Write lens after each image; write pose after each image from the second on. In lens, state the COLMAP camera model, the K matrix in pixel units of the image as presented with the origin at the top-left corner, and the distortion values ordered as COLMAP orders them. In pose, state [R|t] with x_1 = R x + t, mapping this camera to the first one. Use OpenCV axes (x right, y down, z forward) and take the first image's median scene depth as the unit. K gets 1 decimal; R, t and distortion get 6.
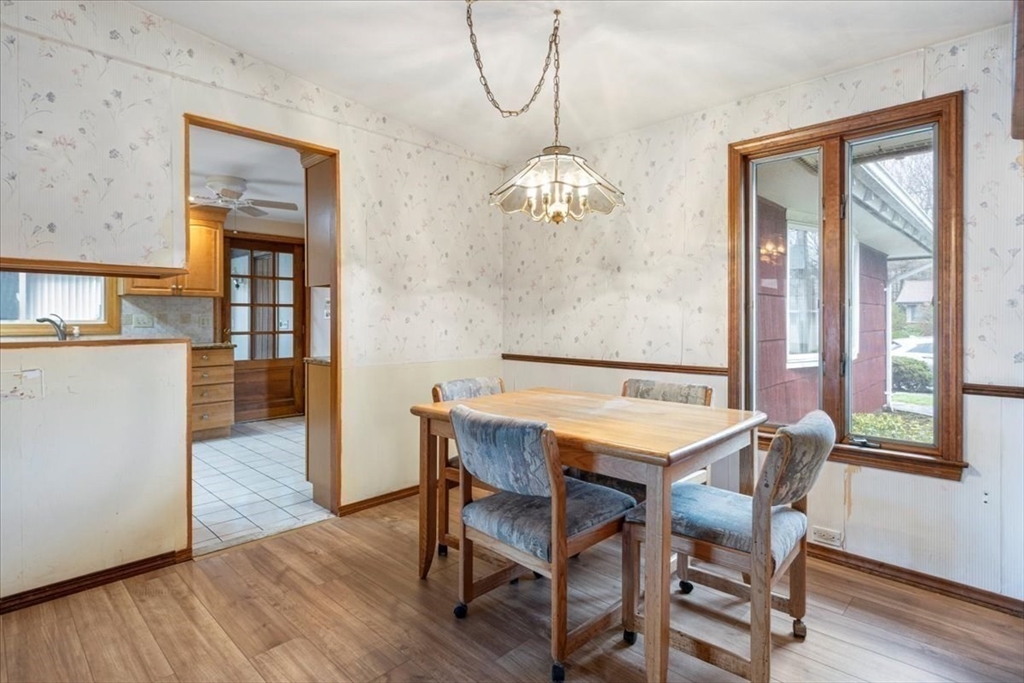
lens RADIAL K [[525.1, 0, 511.0], [0, 525.1, 323.8], [0, 0, 1]] dist [0.001856, 0.000609]
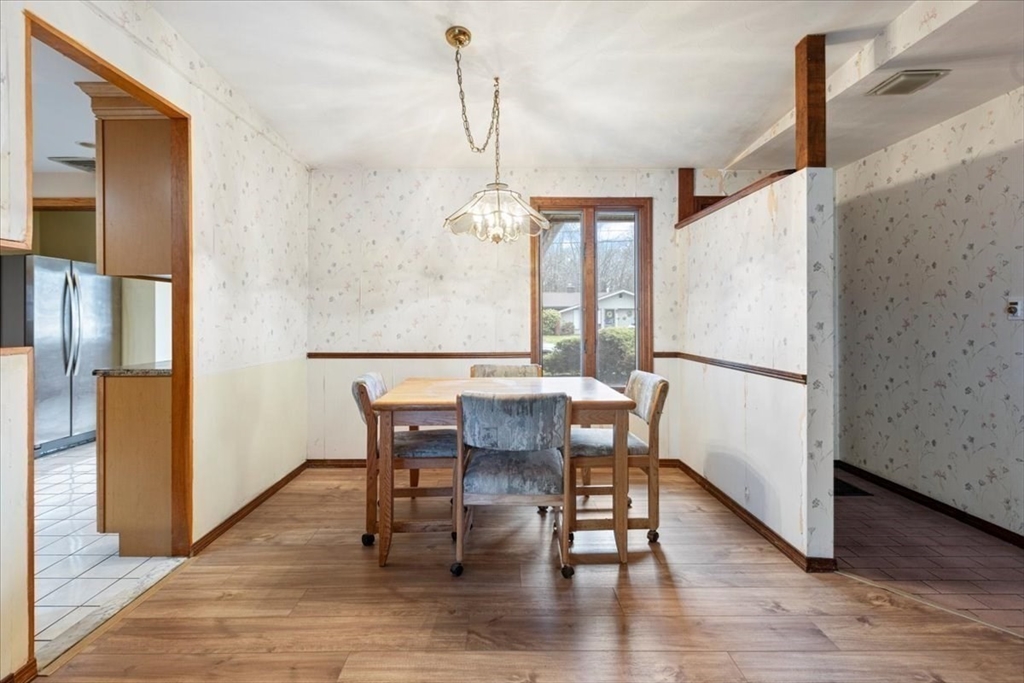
lens RADIAL K [[466.9, 0, 504.8], [0, 466.9, 320.1], [0, 0, 1]] dist [-0.000421, -0.000900]
pose [[0.711107, -0.003800, 0.703073, -0.494786], [0.008366, 0.999960, -0.003058, 0.000007], [-0.703034, 0.008056, 0.711111, 0.127246]]
